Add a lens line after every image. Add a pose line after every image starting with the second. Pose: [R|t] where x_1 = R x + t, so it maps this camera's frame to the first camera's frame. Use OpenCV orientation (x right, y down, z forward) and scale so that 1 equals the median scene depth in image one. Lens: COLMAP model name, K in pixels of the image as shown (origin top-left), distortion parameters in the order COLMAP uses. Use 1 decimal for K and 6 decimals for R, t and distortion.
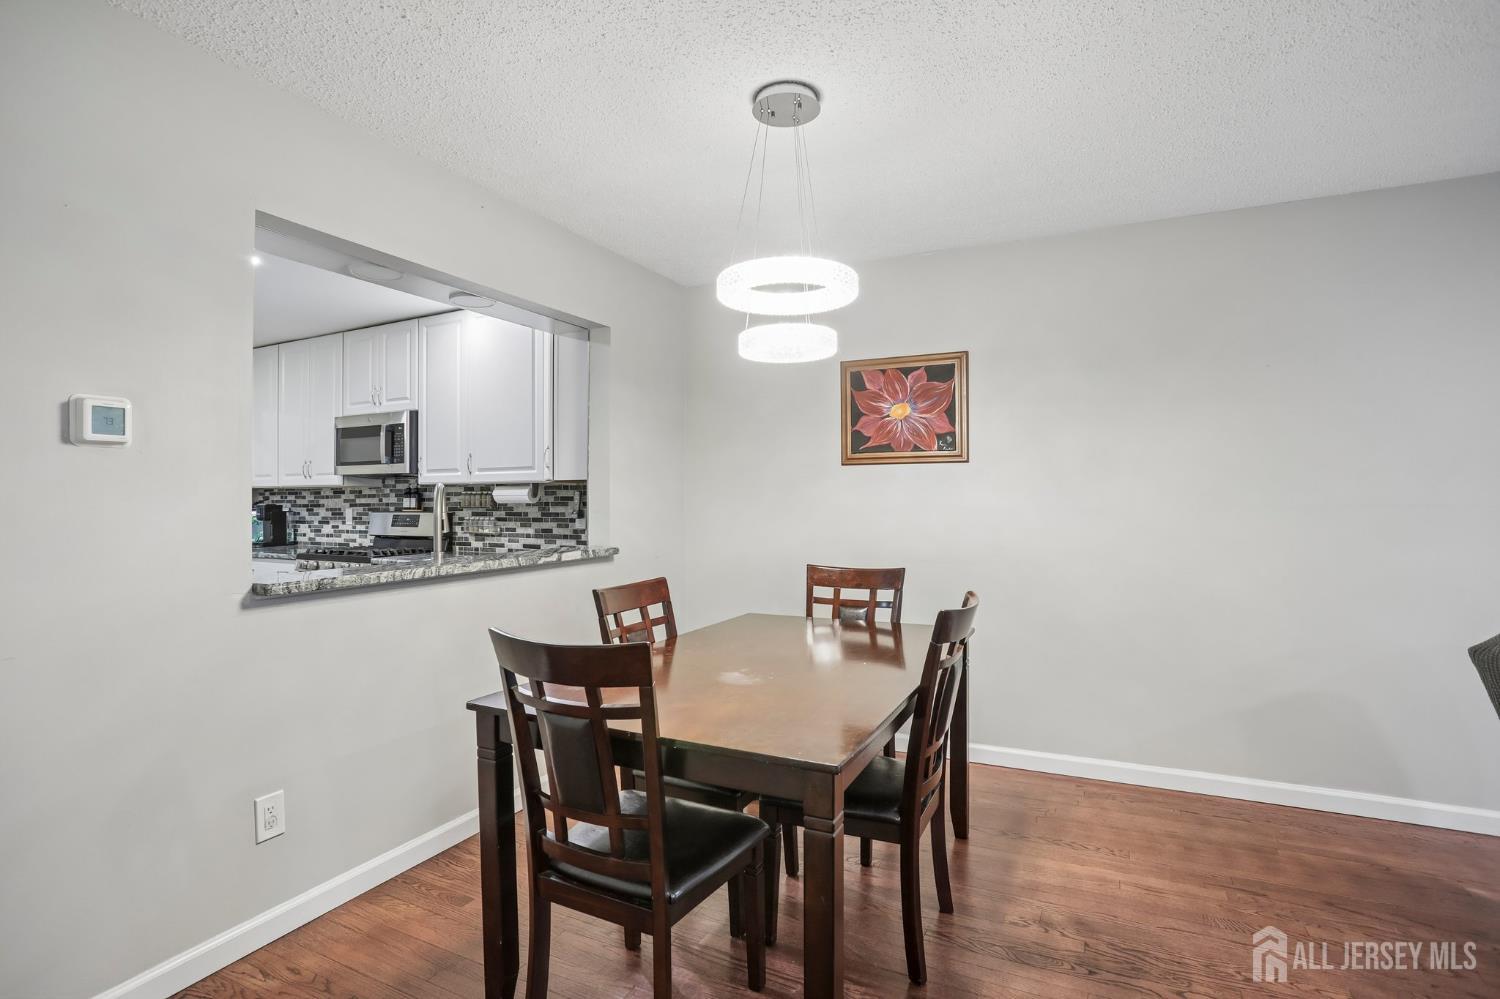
lens RADIAL K [[733.2, 0, 740.9], [0, 733.2, 500.1], [0, 0, 1]] dist [-0.081024, 0.036740]
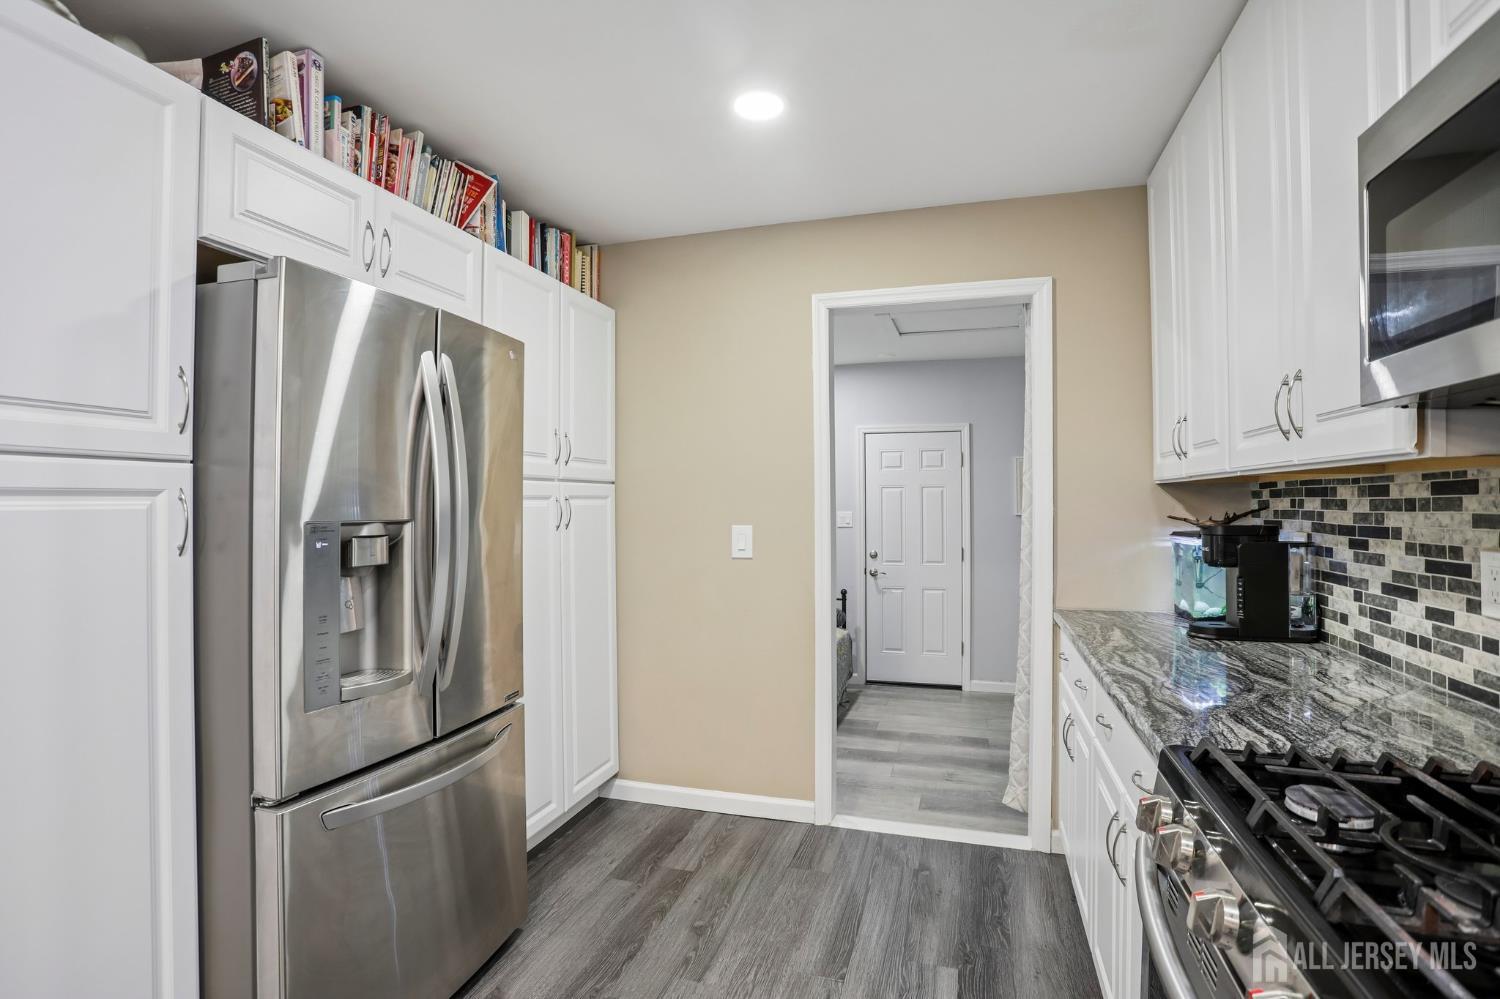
lens RADIAL K [[730.6, 0, 743.1], [0, 730.6, 494.6], [0, 0, 1]] dist [-0.083348, 0.036249]
pose [[0.160093, -0.004556, -0.987091, -0.403596], [-0.001326, 0.999987, -0.004831, -0.007732], [0.987101, 0.002082, 0.160085, 0.809951]]
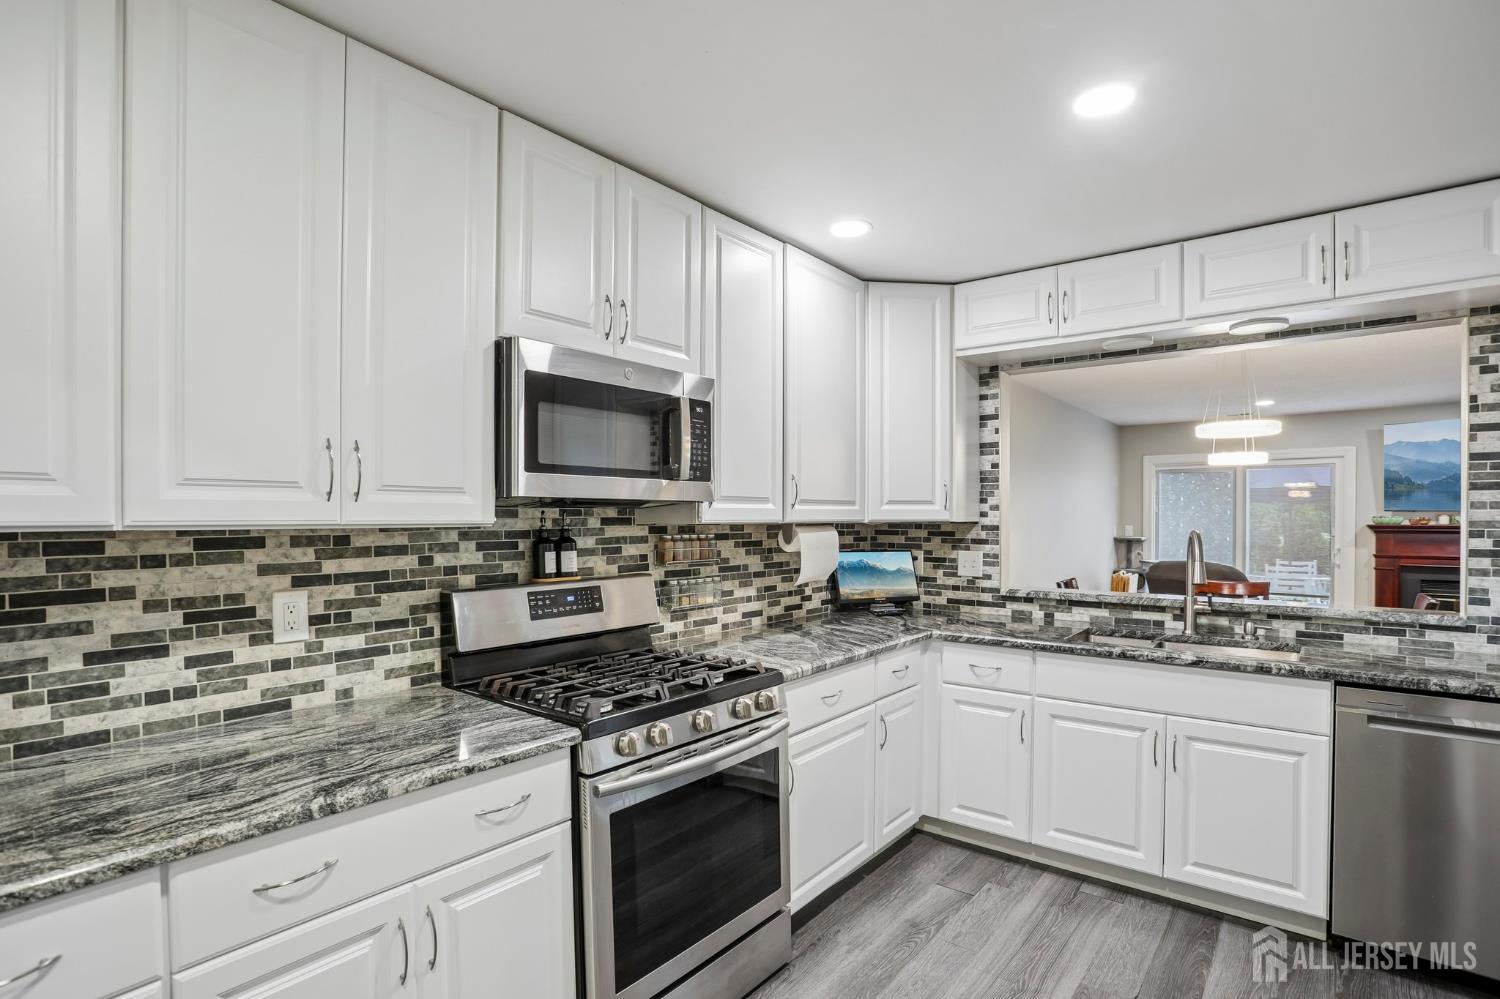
lens RADIAL K [[746.5, 0, 738.0], [0, 746.5, 527.8], [0, 0, 1]] dist [-0.082696, 0.041156]
pose [[0.222661, -0.009944, 0.974845, -0.939641], [0.003075, 0.999950, 0.009498, -0.022753], [-0.974891, 0.000883, 0.222680, 0.834488]]
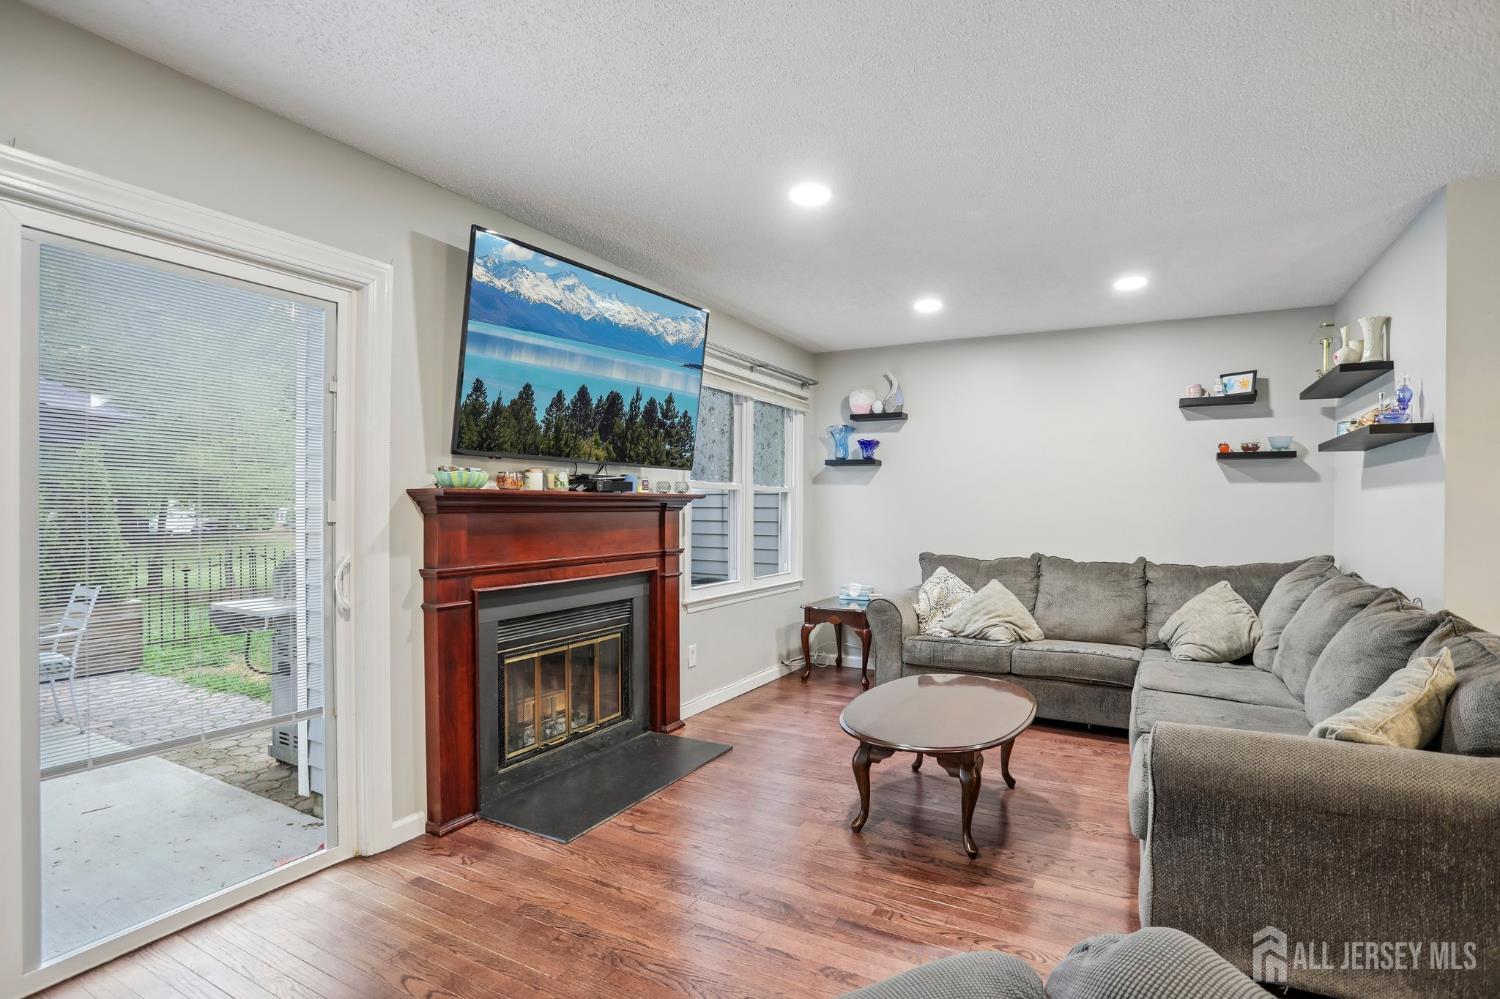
lens RADIAL K [[739.3, 0, 749.0], [0, 739.3, 506.3], [0, 0, 1]] dist [-0.080559, 0.036689]
pose [[-0.998824, -0.001273, 0.048462, 0.540309], [-0.001116, 0.999994, 0.003283, 0.000957], [-0.048466, 0.003225, -0.998820, 0.422778]]
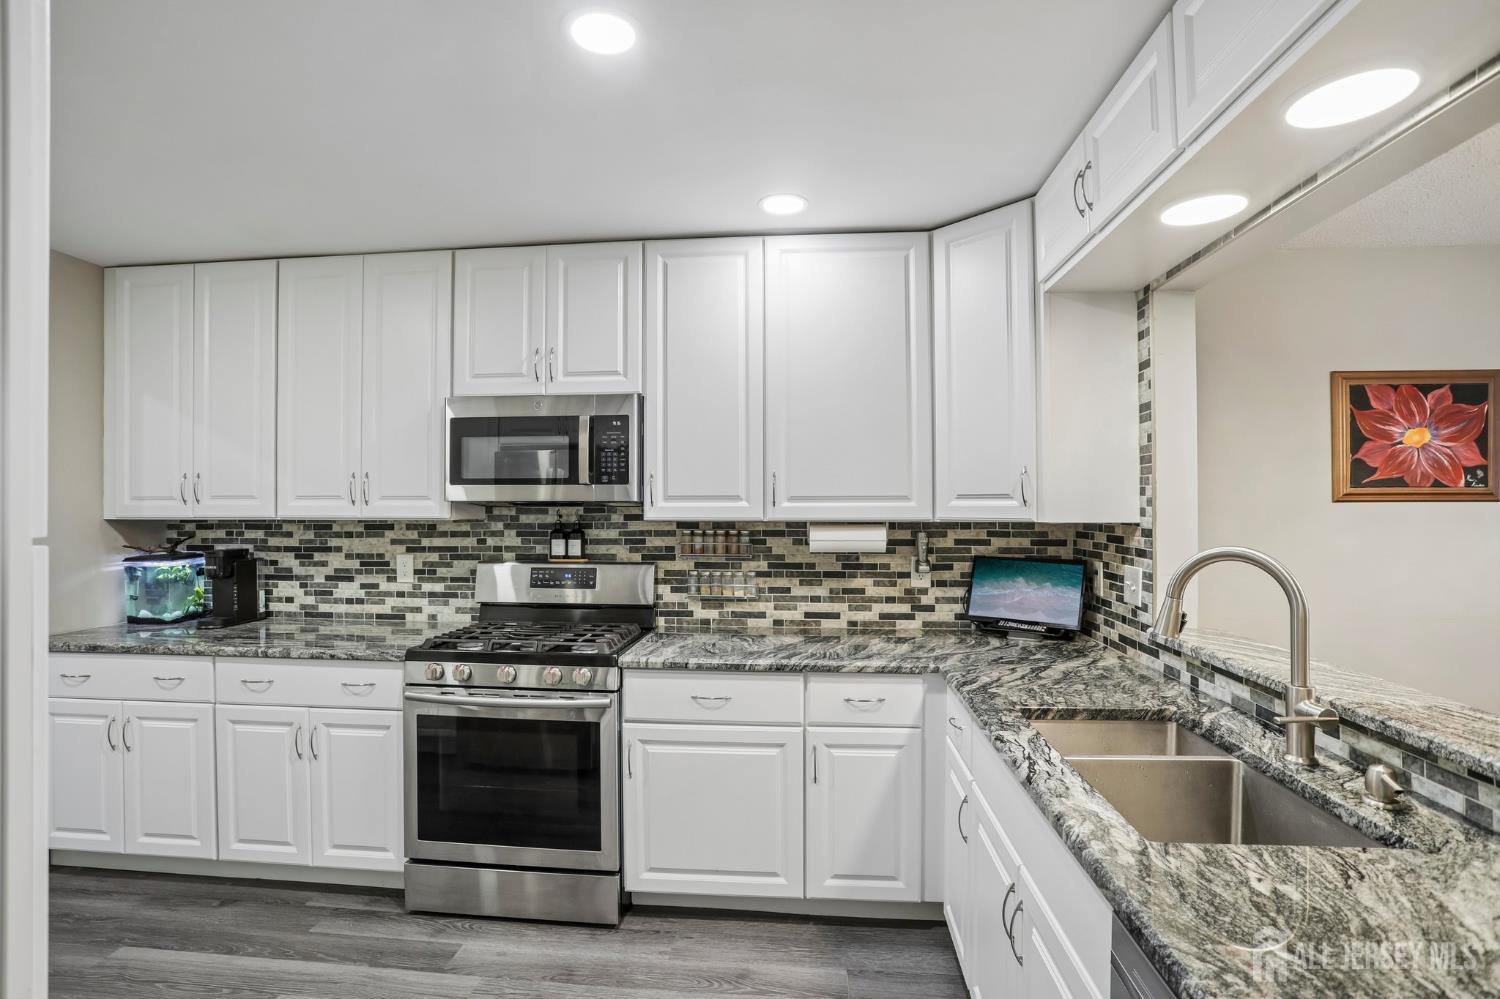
lens RADIAL K [[733.2, 0, 740.9], [0, 733.2, 500.1], [0, 0, 1]] dist [-0.081024, 0.036740]
pose [[0.934594, 0.007638, 0.355633, -0.571470], [-0.002784, 0.999896, -0.014159, -0.029083], [-0.355704, 0.012243, 0.934518, 0.402977]]
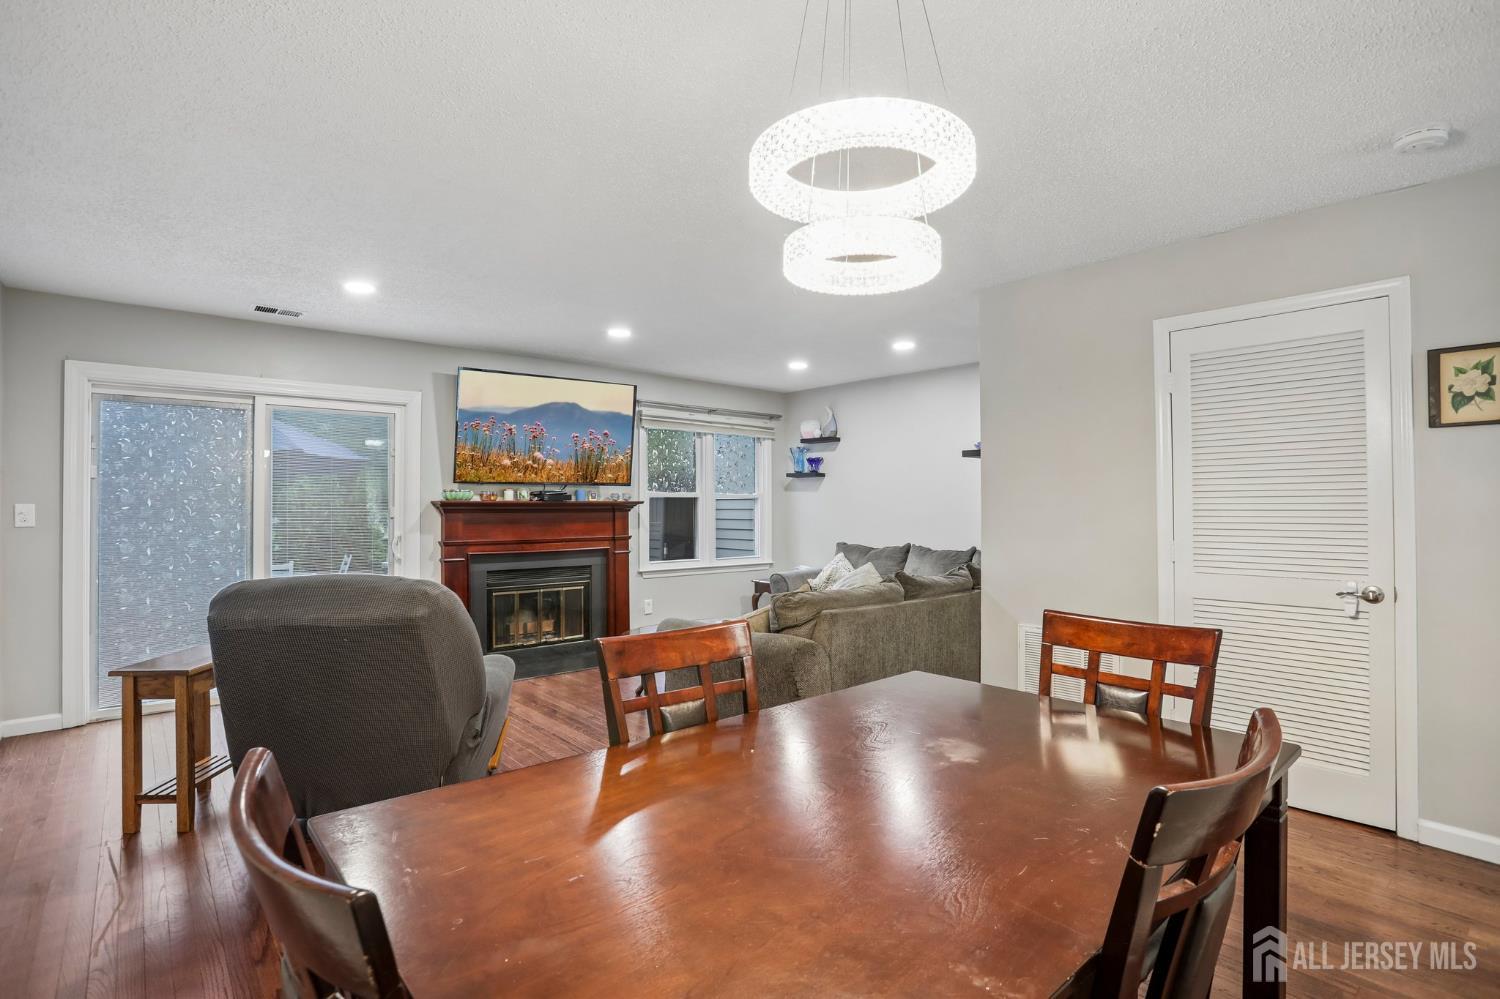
lens RADIAL K [[730.6, 0, 743.1], [0, 730.6, 494.6], [0, 0, 1]] dist [-0.083348, 0.036249]
pose [[-0.924036, 0.010428, 0.382163, -0.039267], [0.005015, 0.999873, -0.015155, -0.000818], [-0.382272, -0.012087, -0.923971, 0.720432]]
